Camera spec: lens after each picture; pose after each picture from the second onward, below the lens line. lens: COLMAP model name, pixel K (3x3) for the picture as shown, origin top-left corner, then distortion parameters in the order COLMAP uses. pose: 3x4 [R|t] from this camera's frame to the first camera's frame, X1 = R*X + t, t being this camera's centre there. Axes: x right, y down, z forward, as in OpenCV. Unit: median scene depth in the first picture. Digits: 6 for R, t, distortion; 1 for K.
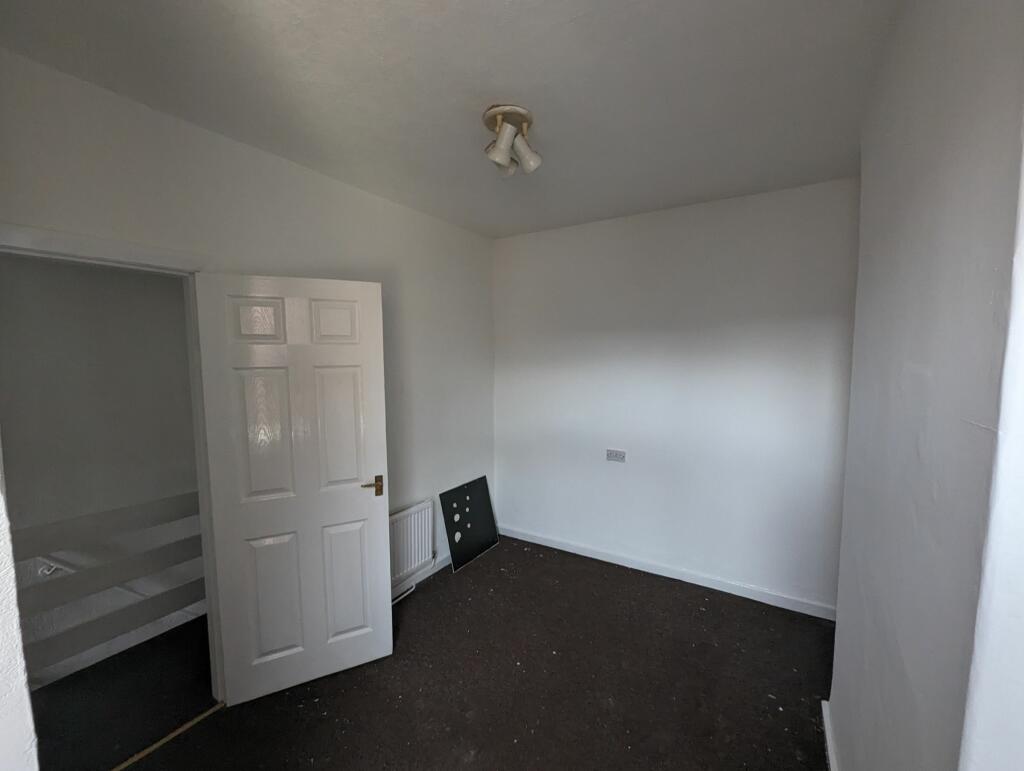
lens RADIAL K [[427.9, 0, 517.3], [0, 427.9, 388.6], [0, 0, 1]] dist [-0.001307, -0.000348]
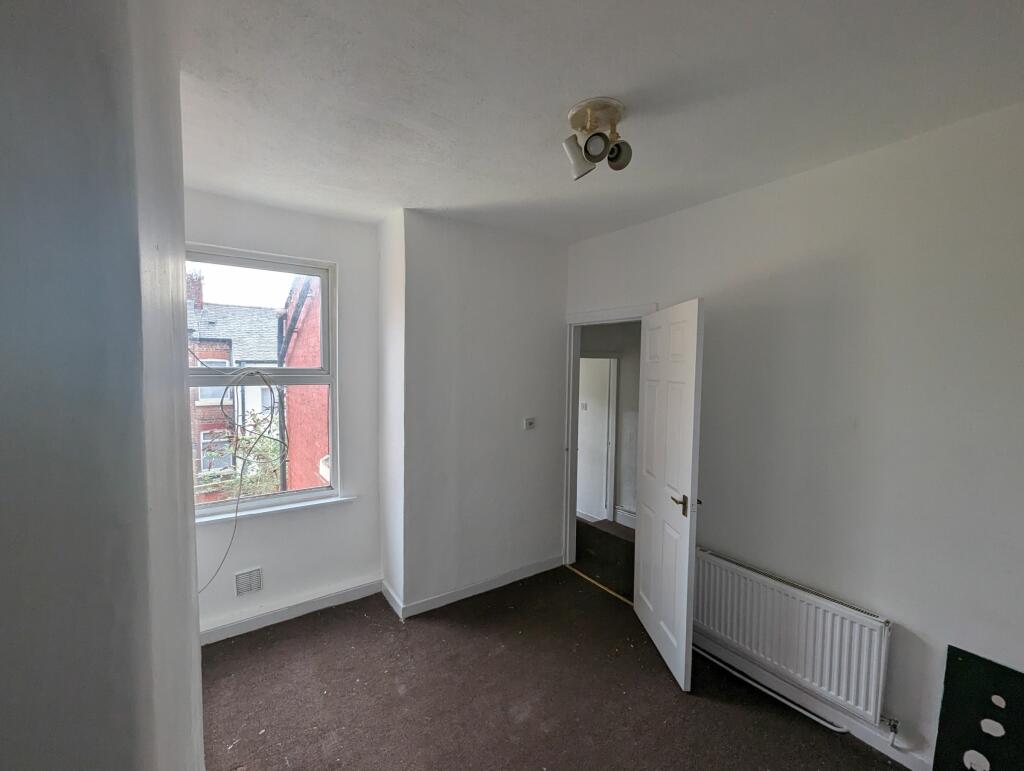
lens RADIAL K [[427.9, 0, 517.3], [0, 427.9, 388.6], [0, 0, 1]] dist [-0.001307, -0.000348]
pose [[-0.384302, 0.047361, -0.921992, 0.695300], [-0.091399, 0.991825, 0.089045, -0.089640], [0.918672, 0.118489, -0.376831, 0.961301]]
